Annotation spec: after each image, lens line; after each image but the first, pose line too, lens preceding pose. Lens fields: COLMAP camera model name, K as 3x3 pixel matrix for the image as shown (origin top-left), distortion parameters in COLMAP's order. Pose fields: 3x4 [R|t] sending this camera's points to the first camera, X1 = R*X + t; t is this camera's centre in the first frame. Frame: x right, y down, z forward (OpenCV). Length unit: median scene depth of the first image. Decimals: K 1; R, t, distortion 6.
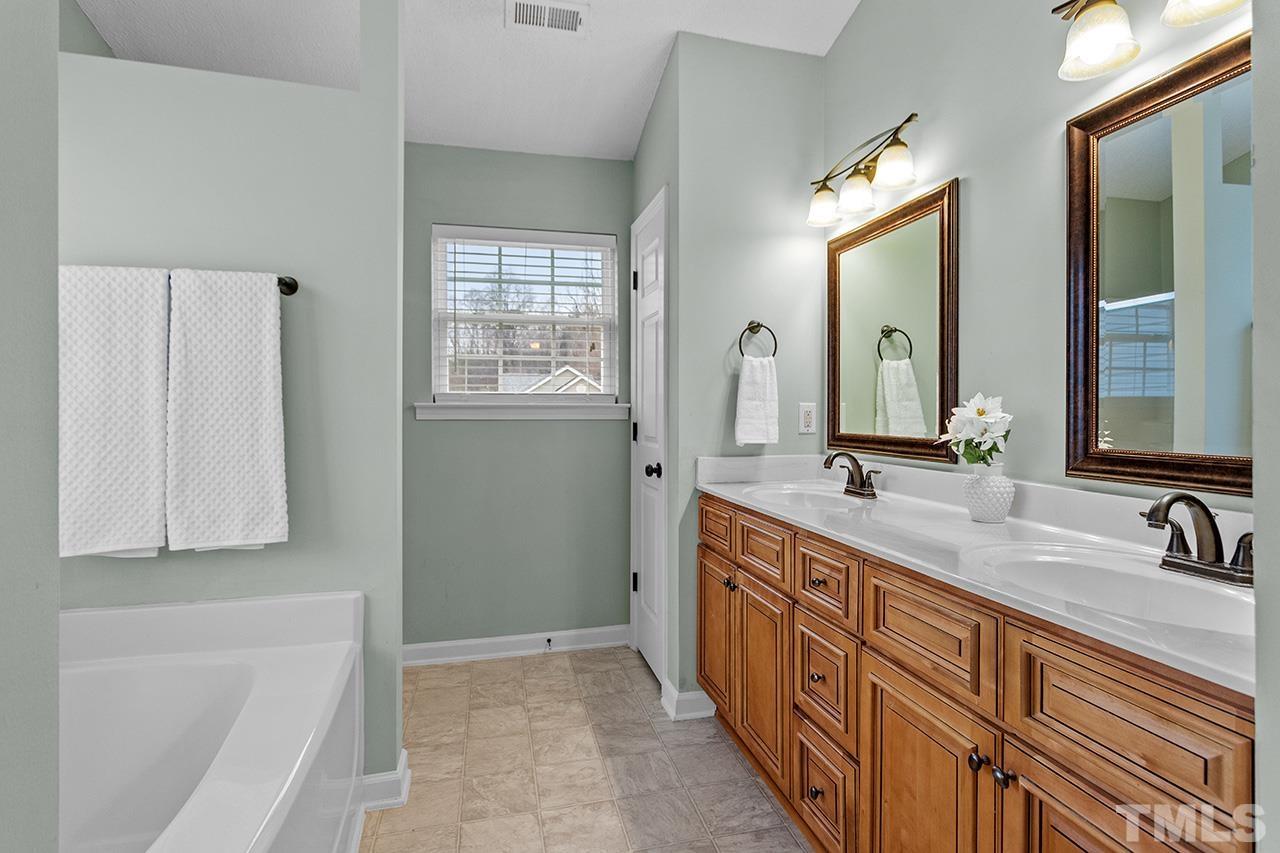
lens RADIAL K [[602.8, 0, 634.3], [0, 602.8, 419.9], [0, 0, 1]] dist [0.002962, 0.000673]
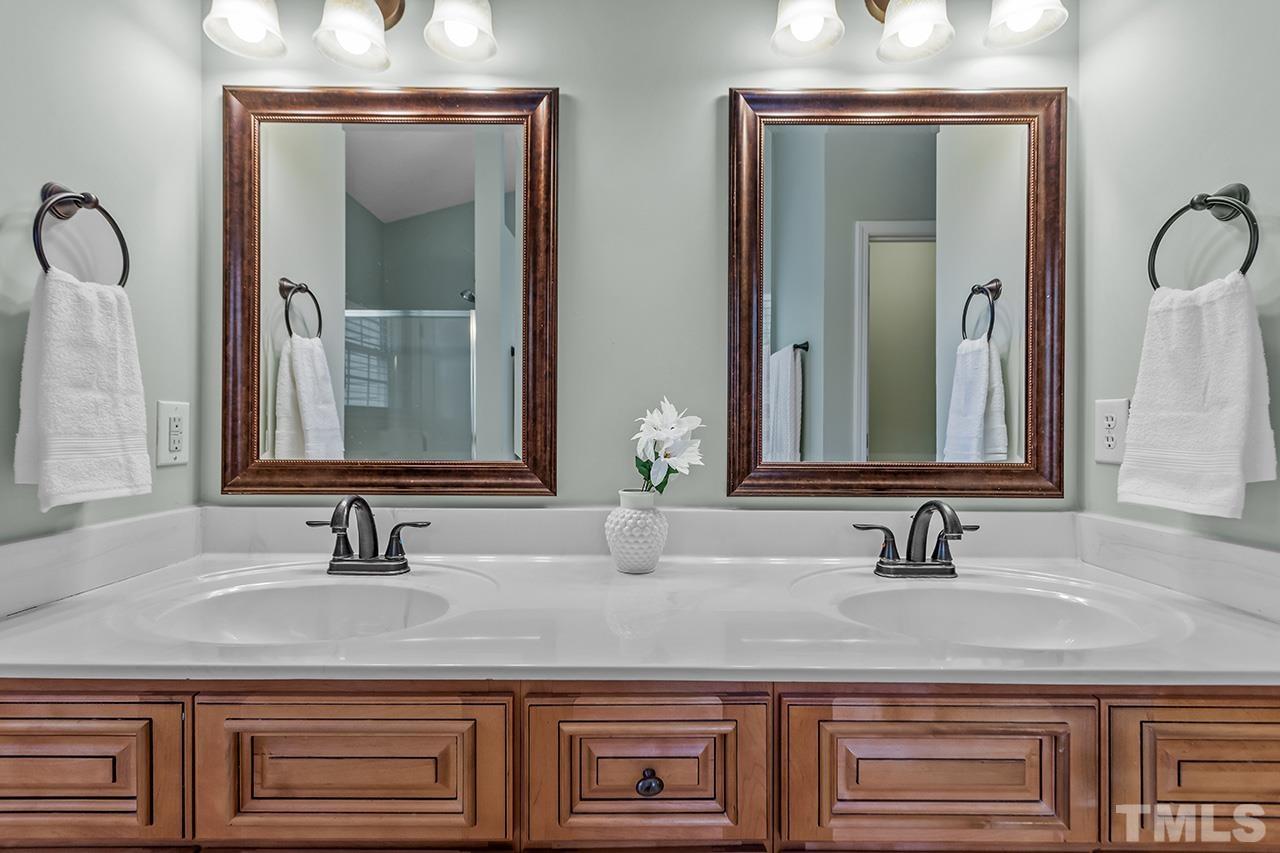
lens RADIAL K [[641.6, 0, 639.2], [0, 641.6, 385.9], [0, 0, 1]] dist [0.022535, 0.000343]
pose [[0.221703, 0.049158, 0.973874, -0.122448], [0.008521, 0.998593, -0.052346, -0.009291], [-0.975077, 0.019904, 0.220972, 0.536498]]
